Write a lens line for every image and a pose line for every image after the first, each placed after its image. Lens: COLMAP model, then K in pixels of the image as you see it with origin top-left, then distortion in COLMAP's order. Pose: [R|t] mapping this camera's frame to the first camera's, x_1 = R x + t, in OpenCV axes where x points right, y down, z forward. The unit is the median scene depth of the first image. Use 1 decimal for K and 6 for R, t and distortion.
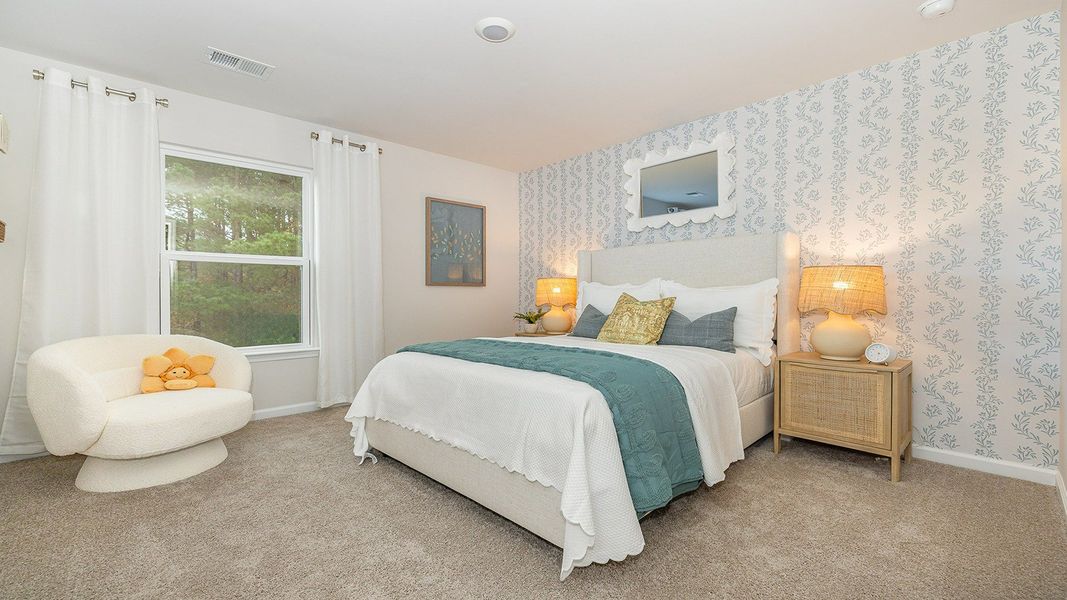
lens RADIAL K [[445.2, 0, 533.5], [0, 445.2, 300.0], [0, 0, 1]] dist [-0.000690, -0.000150]
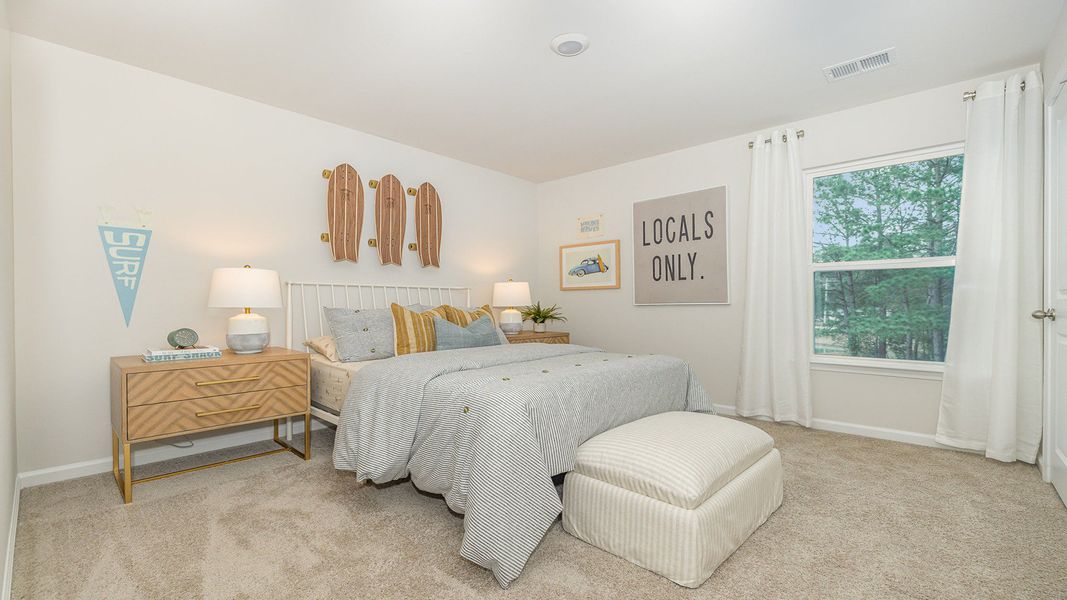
lens RADIAL K [[445.2, 0, 533.5], [0, 445.2, 300.0], [0, 0, 1]] dist [-0.000690, -0.000150]
pose [[0.068850, 0.003666, -0.997620, 0.249029], [-0.019298, 0.999811, 0.002343, -0.005302], [0.997440, 0.019090, 0.068908, 0.229132]]
